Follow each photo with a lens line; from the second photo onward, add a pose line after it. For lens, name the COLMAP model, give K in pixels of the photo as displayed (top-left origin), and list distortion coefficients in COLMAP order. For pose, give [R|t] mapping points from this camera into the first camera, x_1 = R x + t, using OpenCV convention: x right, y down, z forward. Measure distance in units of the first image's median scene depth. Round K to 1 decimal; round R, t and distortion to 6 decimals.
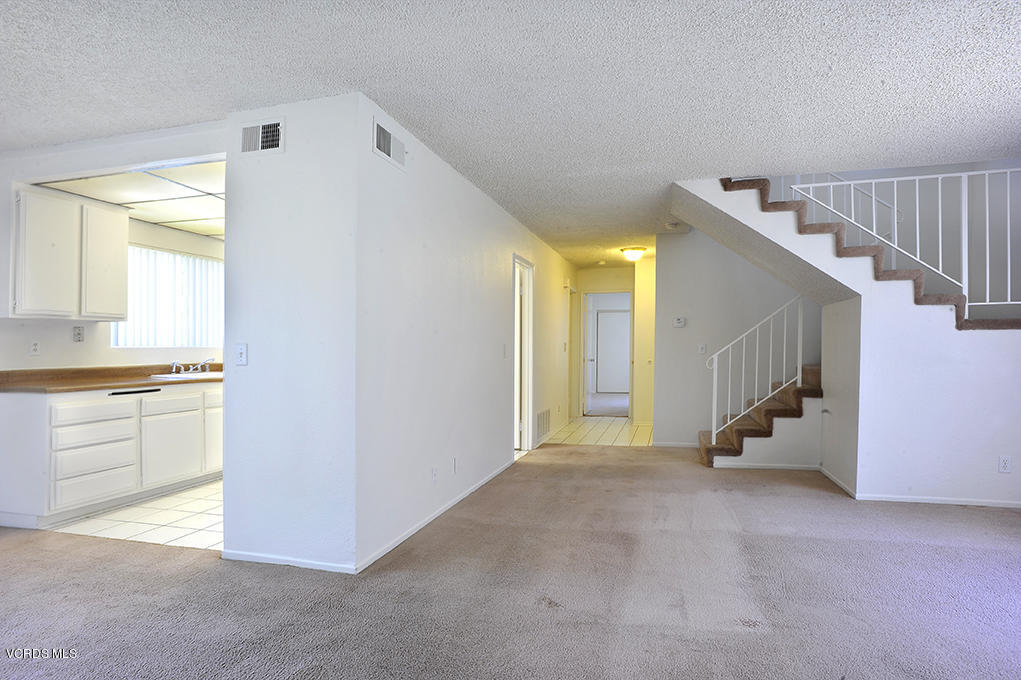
lens RADIAL K [[575.5, 0, 513.4], [0, 575.5, 344.5], [0, 0, 1]] dist [-0.105033, 0.071901]
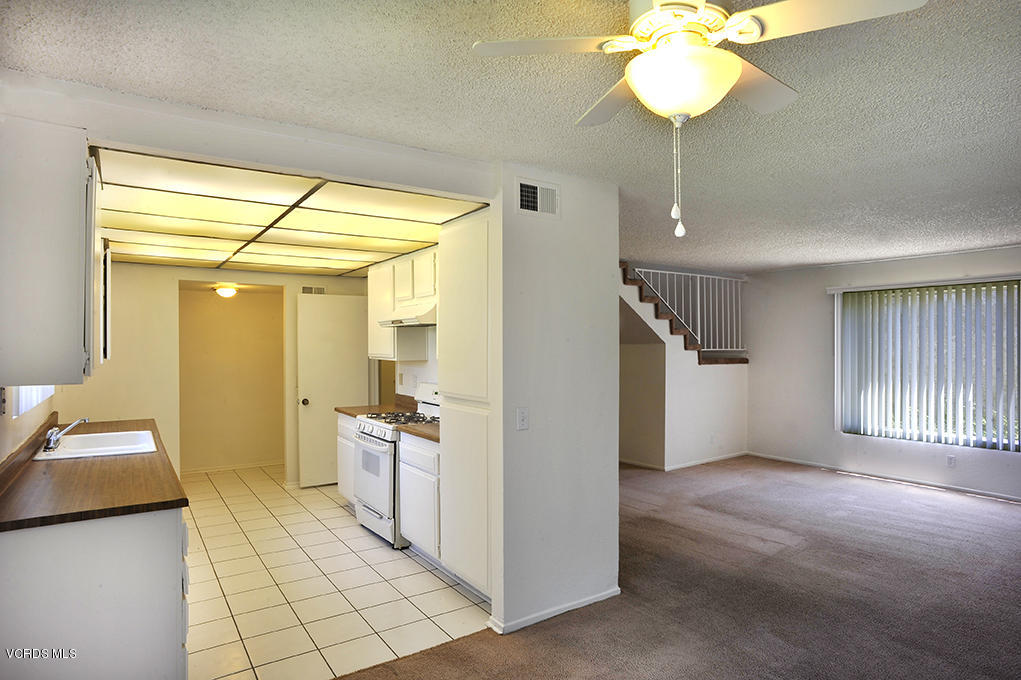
lens RADIAL K [[575.5, 0, 513.4], [0, 575.5, 344.5], [0, 0, 1]] dist [-0.105033, 0.071901]
pose [[0.652003, 0.005219, 0.758198, -0.916016], [-0.006519, 0.999978, -0.001277, -0.081102], [-0.758188, -0.004110, 0.652023, 0.269169]]
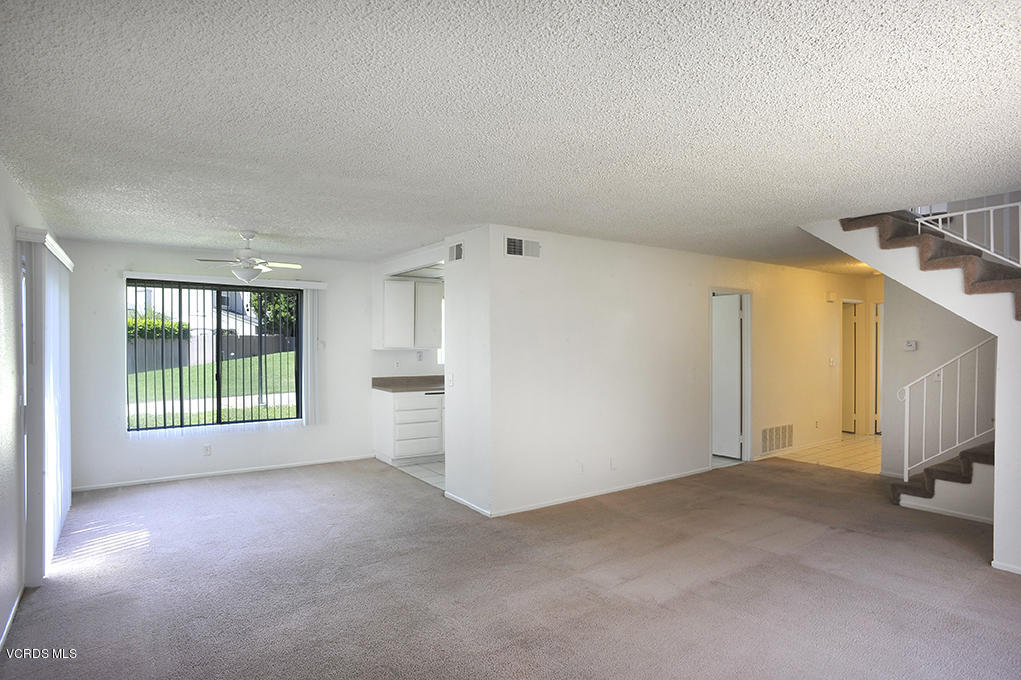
lens RADIAL K [[575.5, 0, 513.4], [0, 575.5, 344.5], [0, 0, 1]] dist [-0.105033, 0.071901]
pose [[0.762962, 0.011760, -0.646336, 0.587298], [0.001753, 0.999793, 0.020260, -0.092437], [0.646440, -0.016591, 0.762784, -0.155081]]
